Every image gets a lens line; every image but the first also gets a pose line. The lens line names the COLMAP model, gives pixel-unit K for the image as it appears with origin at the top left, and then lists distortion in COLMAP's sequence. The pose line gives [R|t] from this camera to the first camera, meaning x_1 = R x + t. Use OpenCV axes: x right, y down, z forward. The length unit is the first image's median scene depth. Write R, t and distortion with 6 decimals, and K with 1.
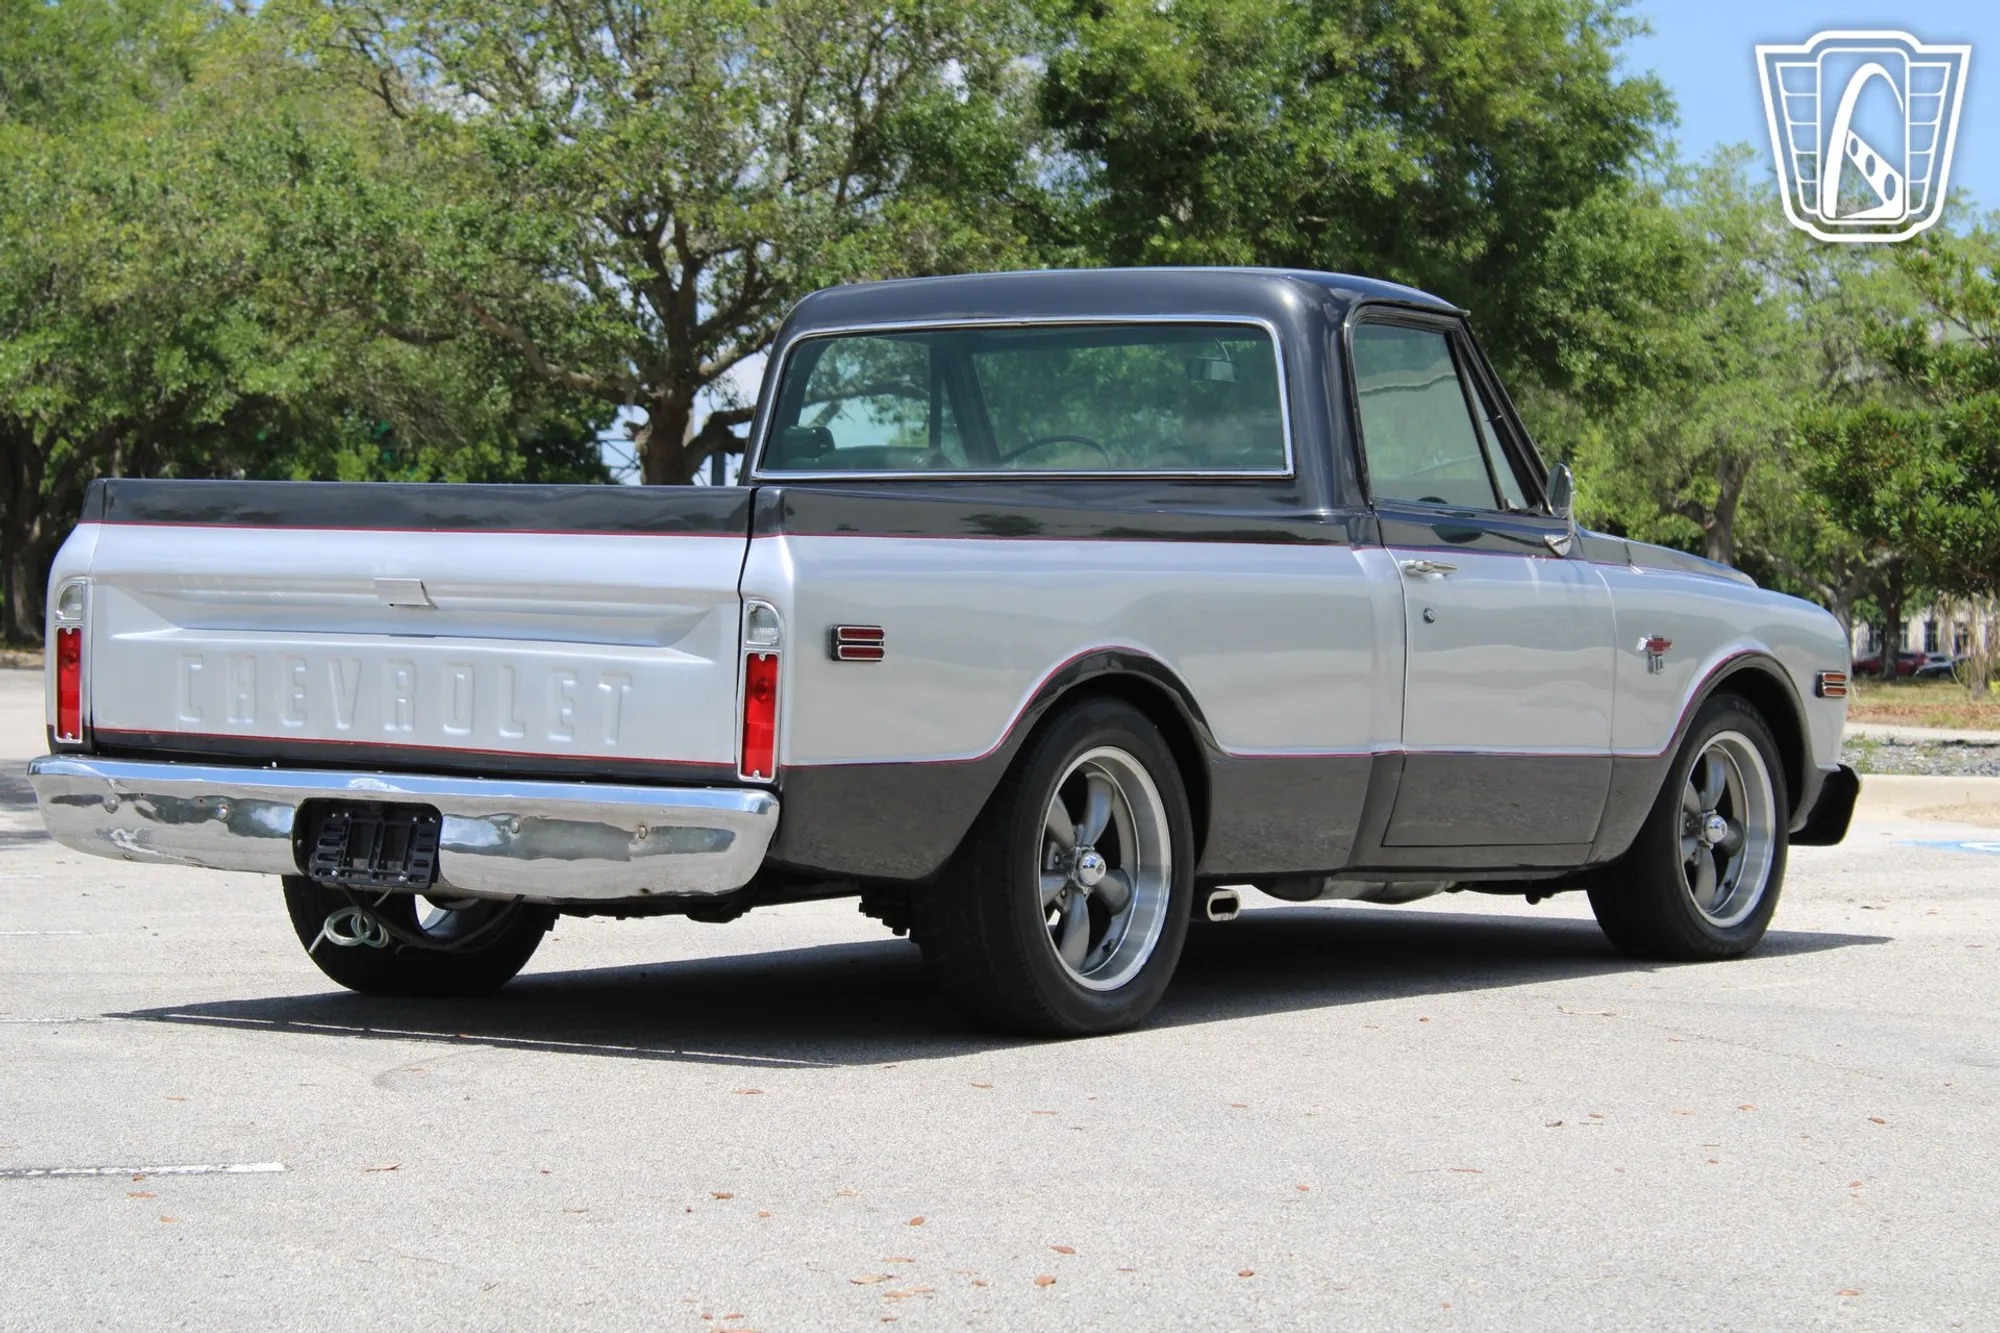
lens RADIAL K [[4880.6, 0, 995.6], [0, 4880.6, 667.4], [0, 0, 1]] dist [0.186610, 0.000000]
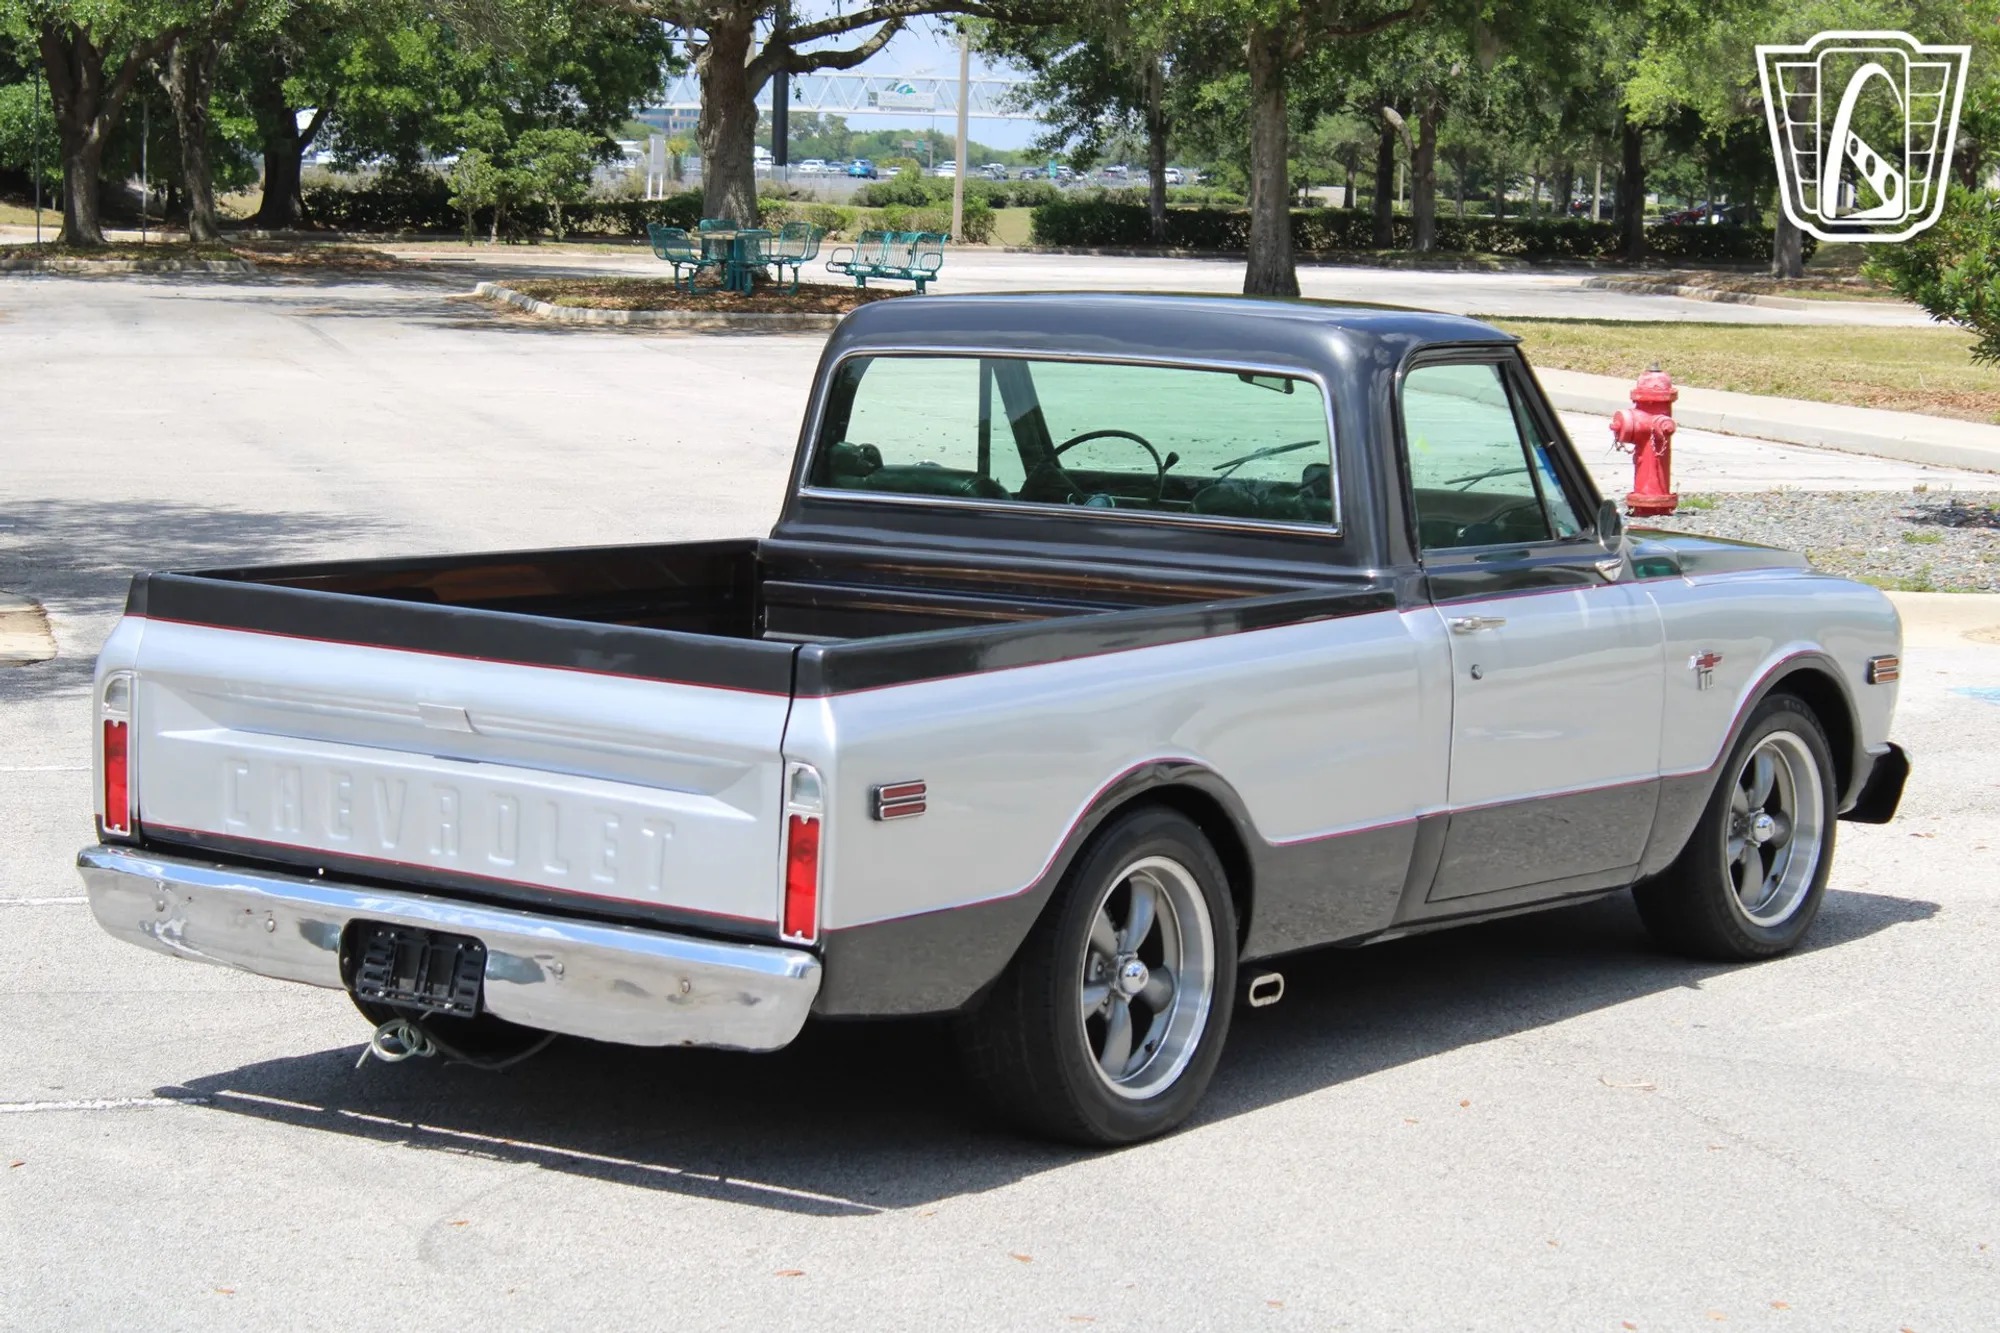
lens RADIAL K [[4880.6, 0, 1003.1], [0, 4880.6, 641.1], [0, 0, 1]] dist [0.186610, 0.000000]
pose [[0.999911, 0.005630, -0.012067, 0.004397], [-0.004355, 0.994652, 0.103190, -0.129022], [0.012583, -0.103128, 0.994589, 0.007811]]
